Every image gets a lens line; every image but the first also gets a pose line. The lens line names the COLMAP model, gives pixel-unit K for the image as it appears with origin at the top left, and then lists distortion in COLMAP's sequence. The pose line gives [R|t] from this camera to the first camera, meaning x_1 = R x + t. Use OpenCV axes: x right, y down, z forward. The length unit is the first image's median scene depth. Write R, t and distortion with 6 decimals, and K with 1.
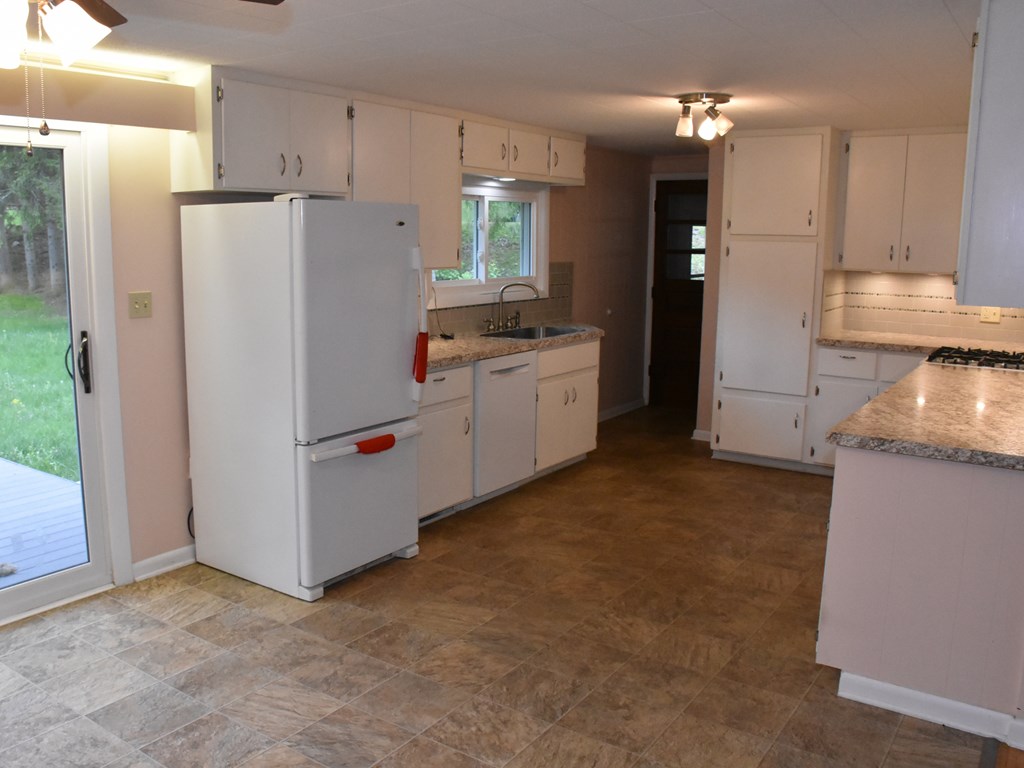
lens RADIAL K [[884.2, 0, 455.1], [0, 884.2, 384.1], [0, 0, 1]] dist [-0.151163, 0.088651]
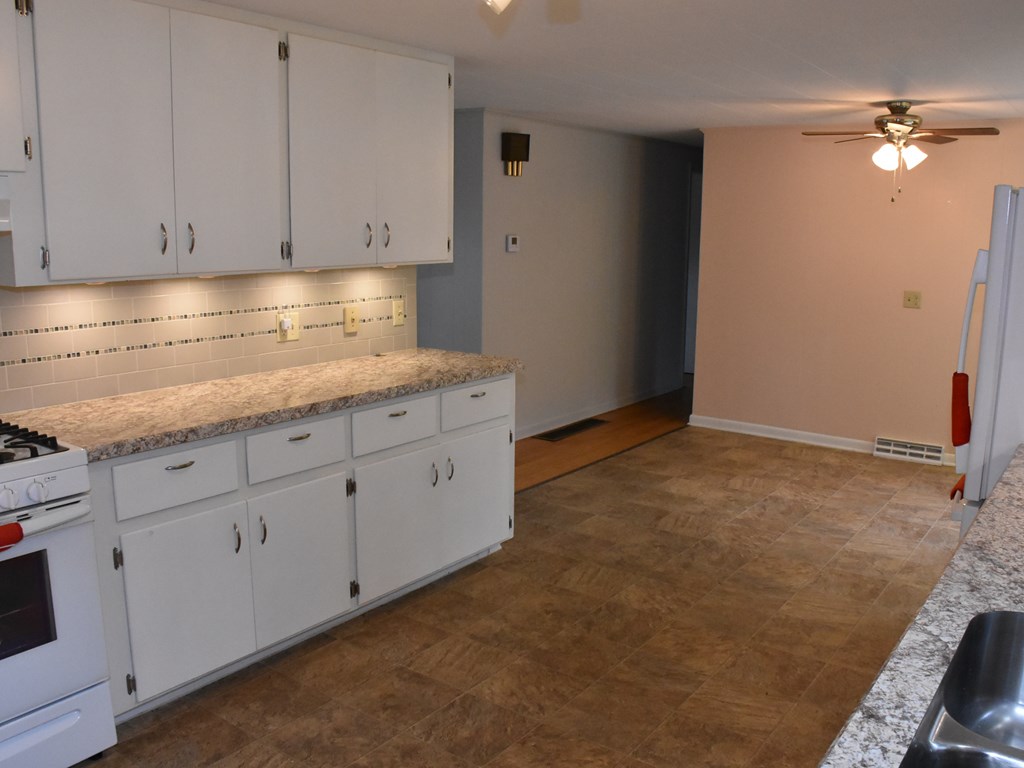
lens RADIAL K [[891.2, 0, 526.1], [0, 891.2, 400.9], [0, 0, 1]] dist [-0.128589, 0.021259]
pose [[-0.999766, -0.015456, -0.015133, 0.253438], [-0.019822, 0.934704, 0.354873, -0.218826], [0.008660, 0.355090, -0.934792, 1.321943]]
